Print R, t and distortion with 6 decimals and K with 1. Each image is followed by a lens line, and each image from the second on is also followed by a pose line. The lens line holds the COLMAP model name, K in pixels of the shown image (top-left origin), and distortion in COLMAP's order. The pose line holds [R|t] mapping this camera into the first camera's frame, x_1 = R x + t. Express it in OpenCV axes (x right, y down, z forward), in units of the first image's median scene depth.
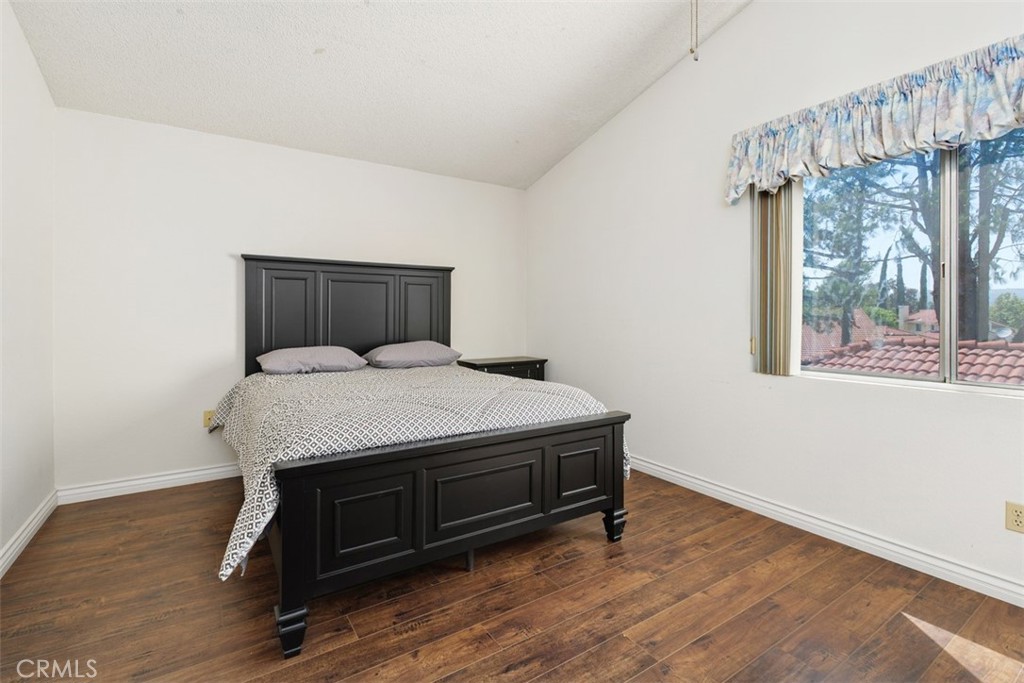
lens RADIAL K [[471.2, 0, 511.1], [0, 471.2, 314.9], [0, 0, 1]] dist [0.000228, -0.000418]
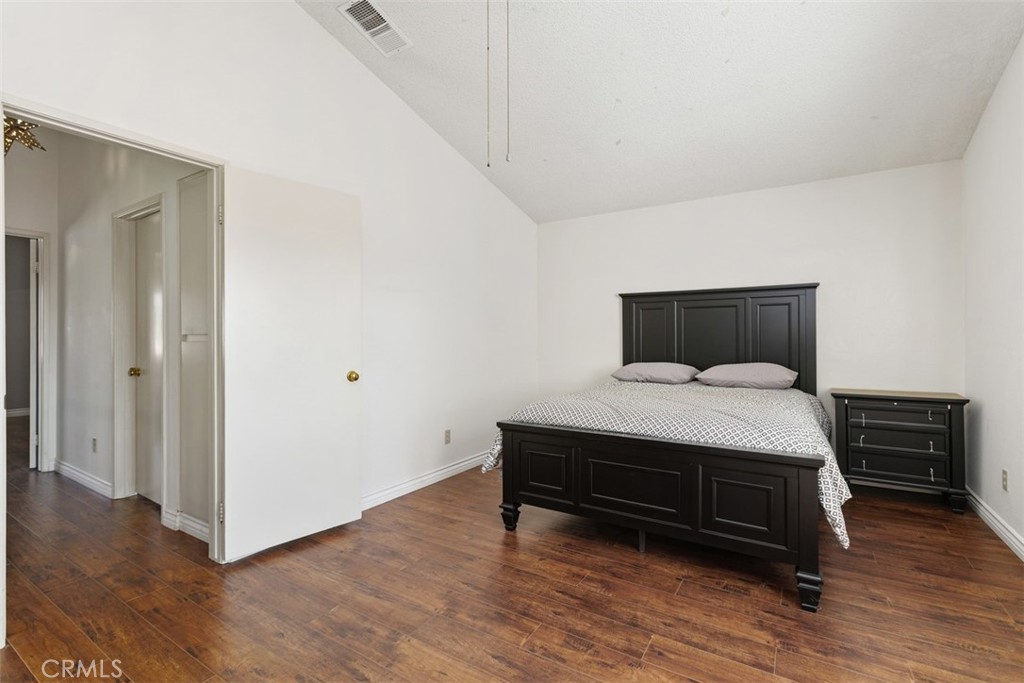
lens RADIAL K [[468.0, 0, 511.8], [0, 468.0, 330.9], [0, 0, 1]] dist [0.001592, -0.000761]
pose [[0.409035, -0.014287, -0.912407, 0.641738], [0.006628, 0.999898, -0.012686, -0.003075], [0.912495, -0.000858, 0.409087, 0.158647]]
